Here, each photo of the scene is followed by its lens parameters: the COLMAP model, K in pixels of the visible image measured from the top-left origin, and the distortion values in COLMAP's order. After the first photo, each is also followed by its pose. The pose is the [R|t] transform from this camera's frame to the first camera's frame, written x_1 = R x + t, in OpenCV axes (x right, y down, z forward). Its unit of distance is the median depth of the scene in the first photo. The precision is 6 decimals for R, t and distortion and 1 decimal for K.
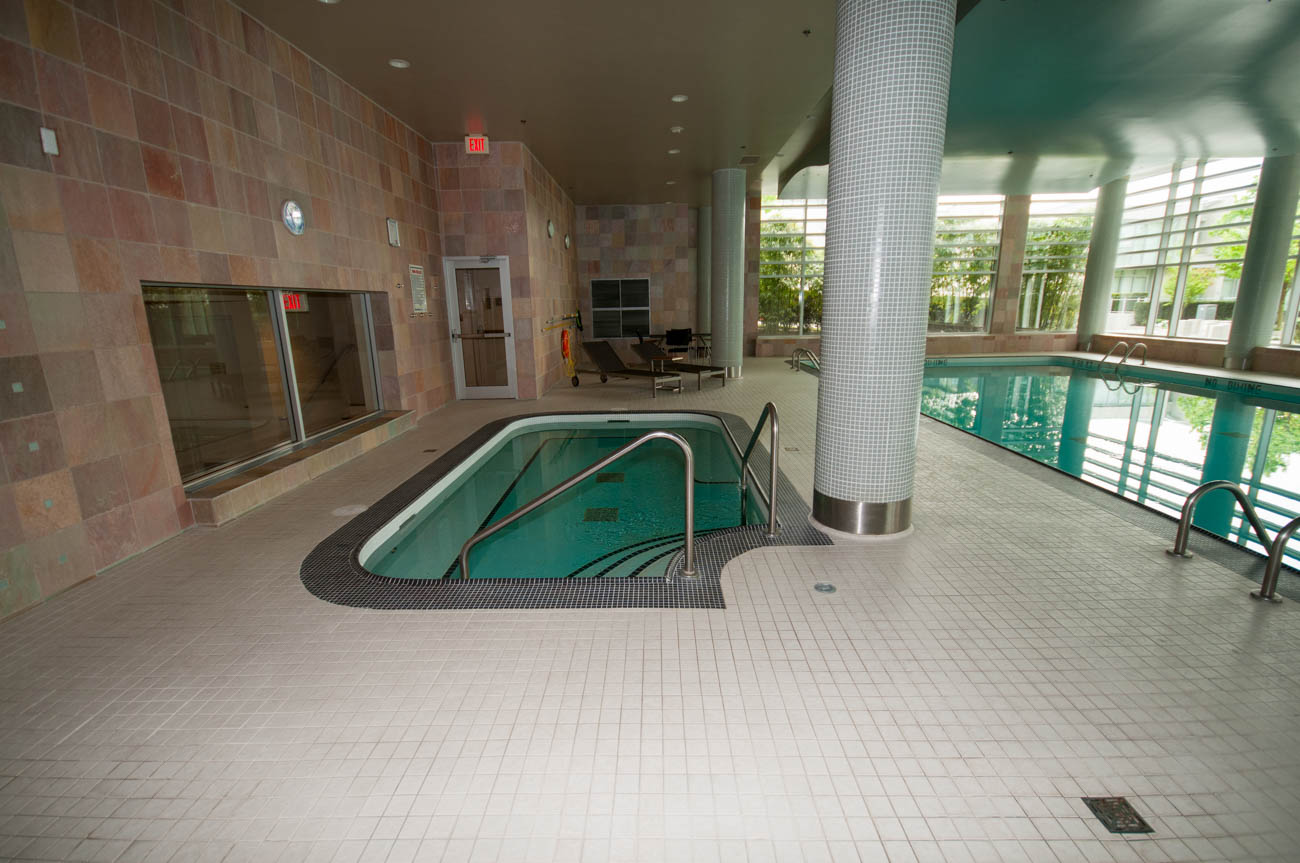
lens RADIAL K [[588.6, 0, 650.0], [0, 588.6, 431.5], [0, 0, 1]] dist [0.024951, -0.019648]
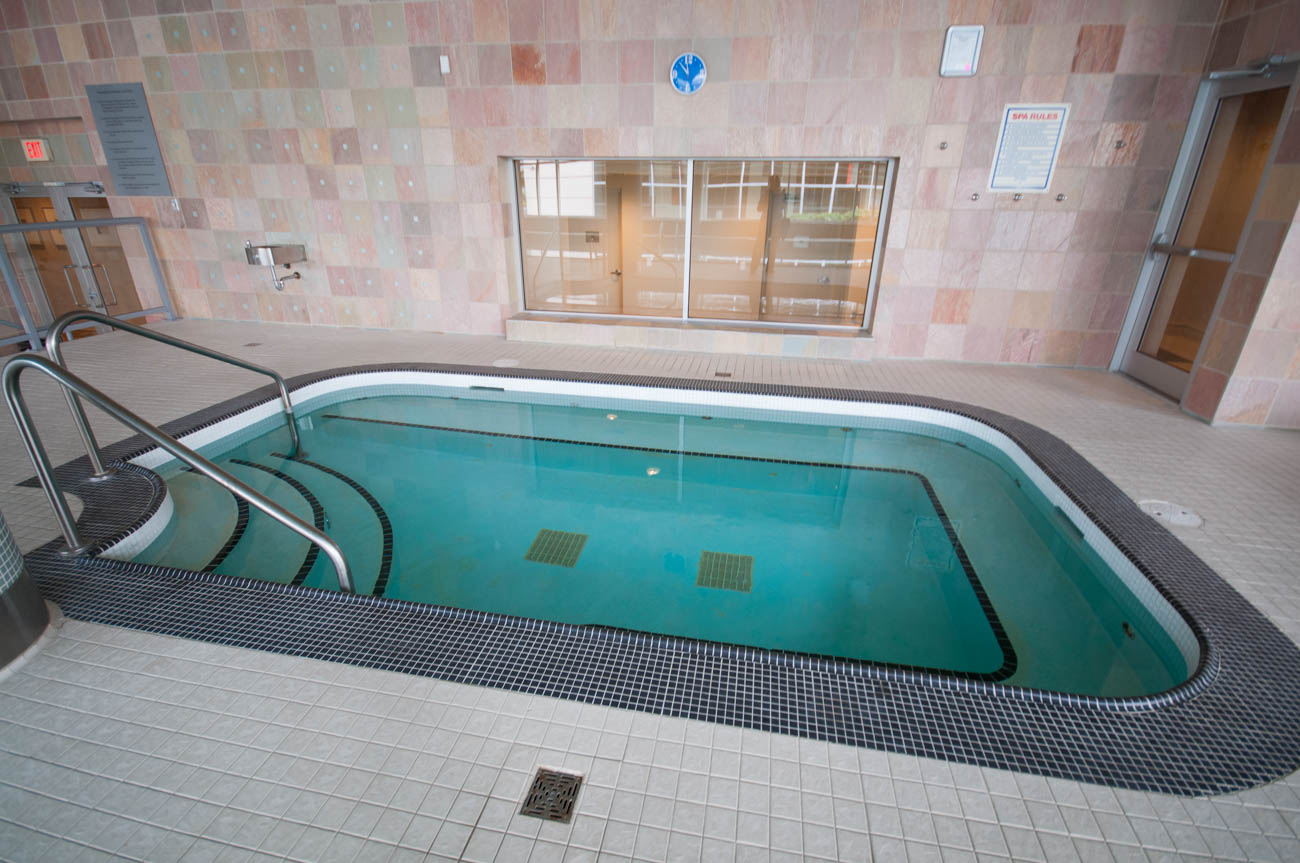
lens RADIAL K [[588.6, 0, 650.0], [0, 588.6, 431.5], [0, 0, 1]] dist [0.024951, -0.019648]
pose [[-0.171021, 0.396349, -0.902031, 0.680994], [-0.212141, 0.879232, 0.426552, -0.380940], [0.962158, 0.264307, -0.066285, 1.733707]]
